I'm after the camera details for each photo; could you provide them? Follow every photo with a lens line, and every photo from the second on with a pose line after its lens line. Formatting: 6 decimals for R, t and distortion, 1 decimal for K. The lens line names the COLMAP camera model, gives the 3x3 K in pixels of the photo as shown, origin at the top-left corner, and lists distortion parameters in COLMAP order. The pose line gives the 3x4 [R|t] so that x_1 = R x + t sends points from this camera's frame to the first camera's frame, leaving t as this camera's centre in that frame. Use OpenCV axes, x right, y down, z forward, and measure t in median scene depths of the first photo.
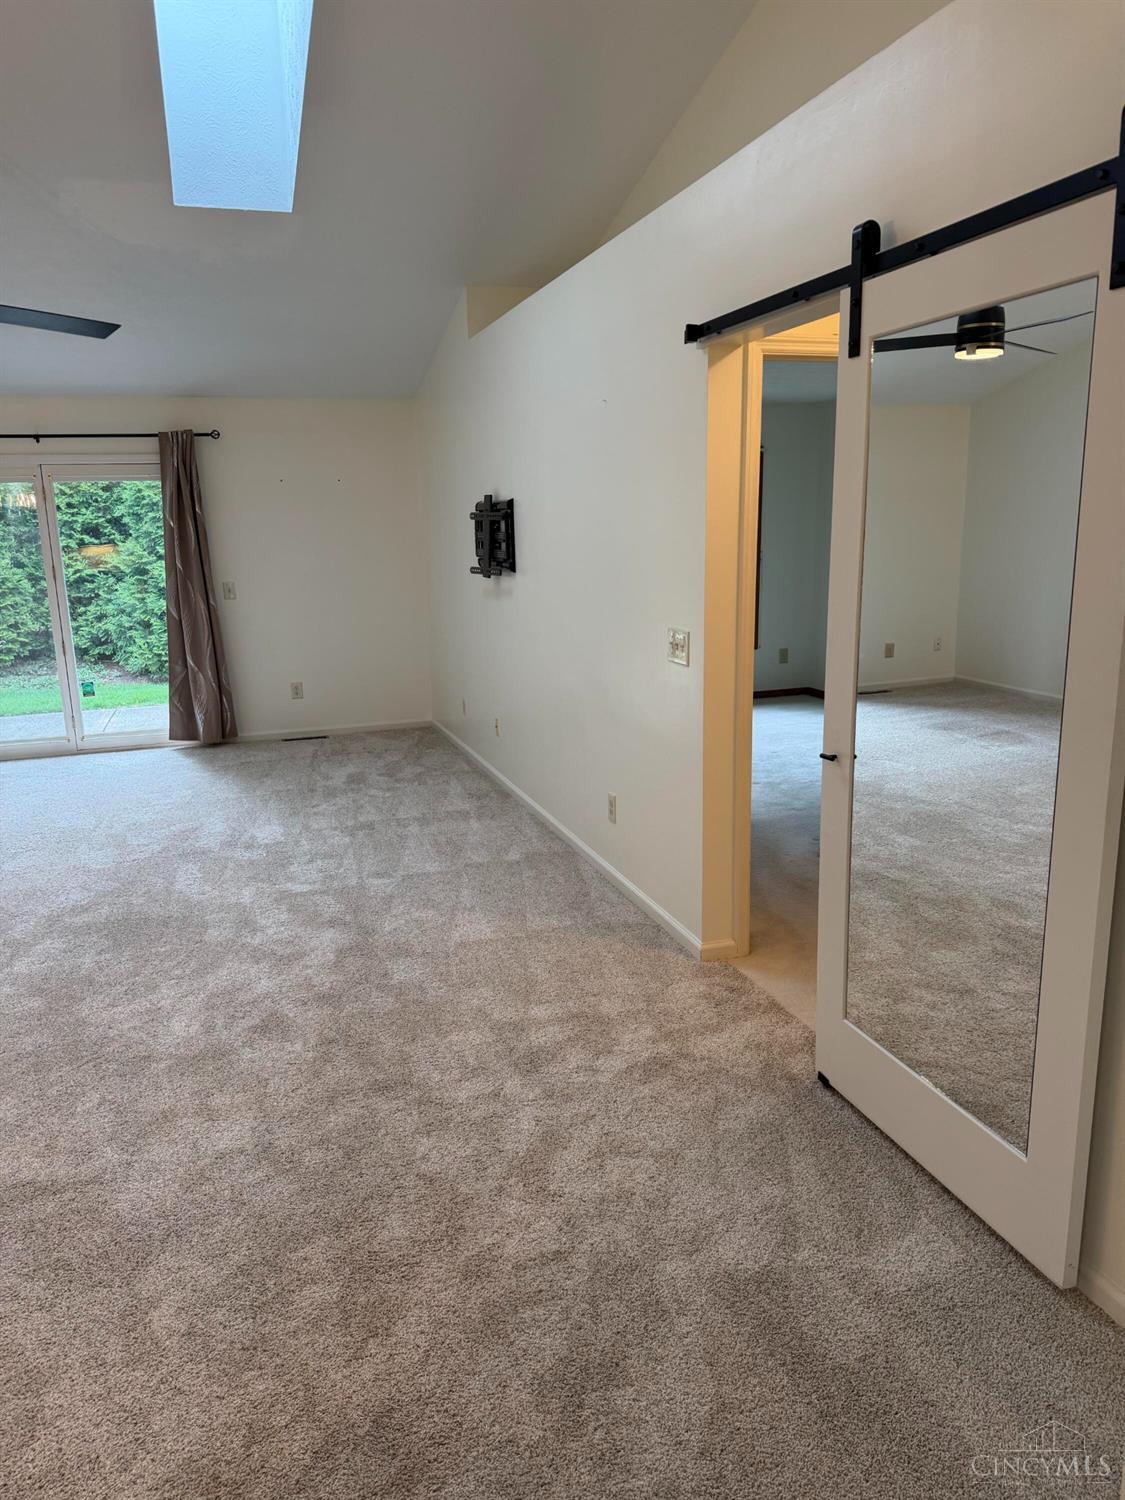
lens RADIAL K [[1068.0, 0, 562.5], [0, 1068.0, 750.0], [0, 0, 1]] dist [-0.000415, -0.048026]
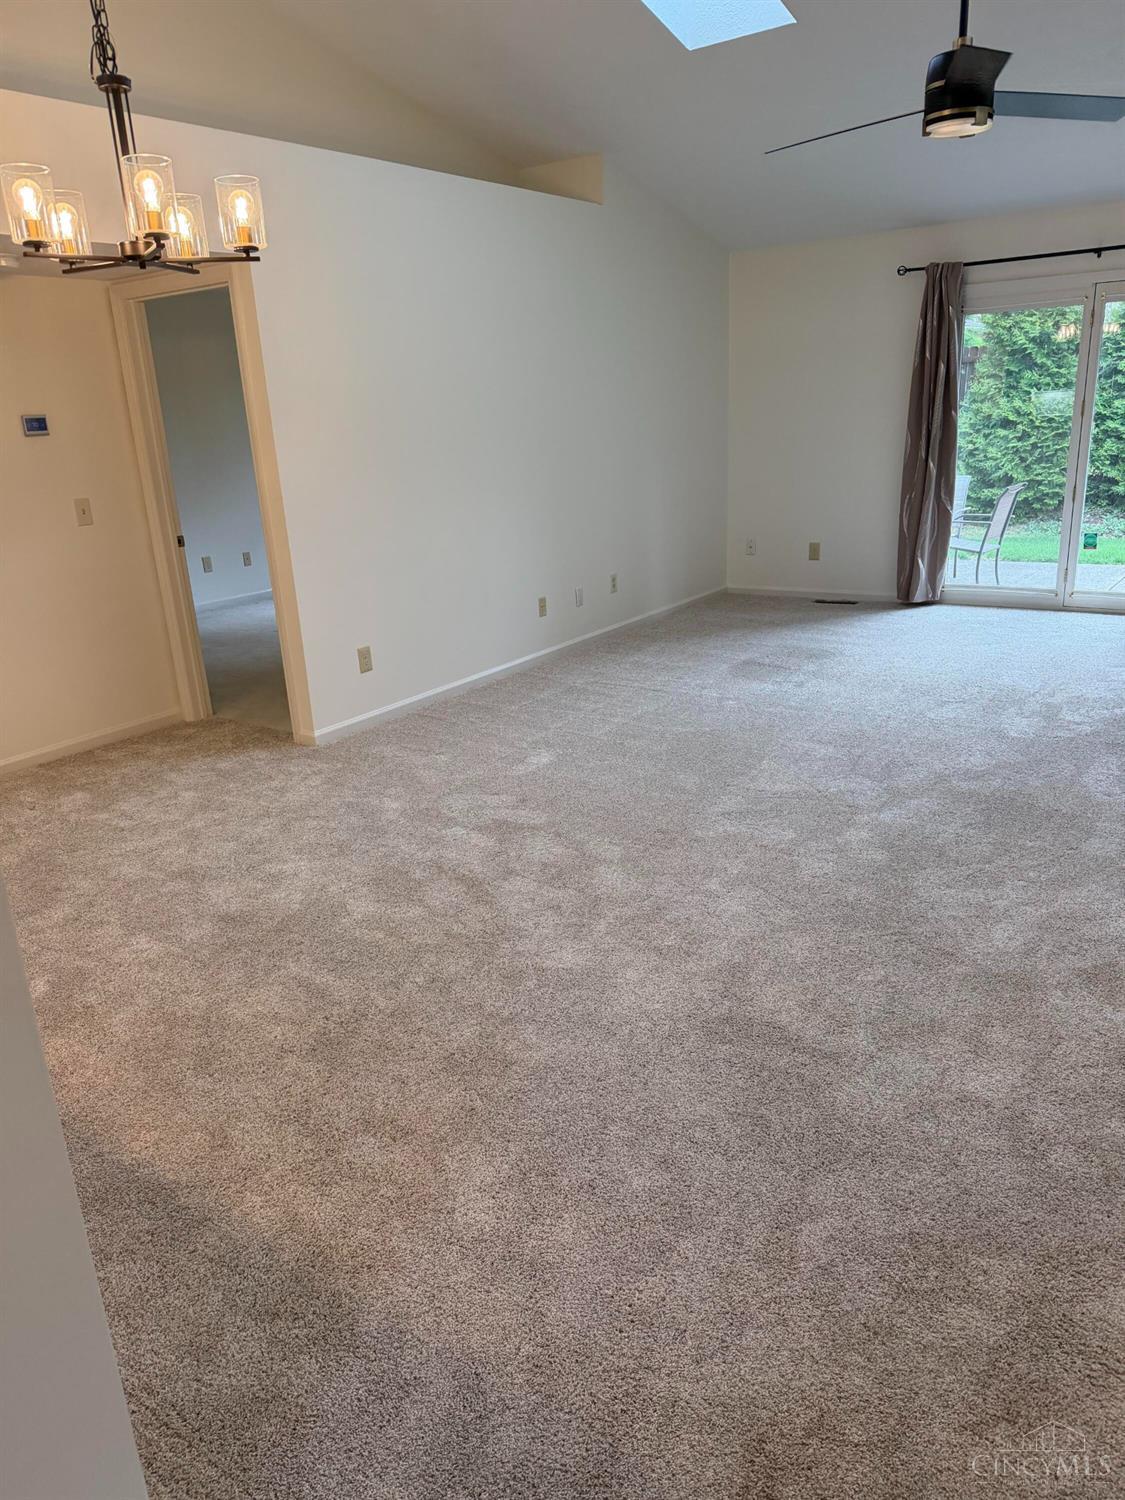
lens RADIAL K [[1057.2, 0, 562.5], [0, 1057.2, 750.0], [0, 0, 1]] dist [0.006421, -0.022568]
pose [[0.579874, 0.244873, -0.777035, 0.071949], [-0.133864, 0.969436, 0.205608, -0.018881], [0.803634, -0.015210, 0.594930, 0.204205]]
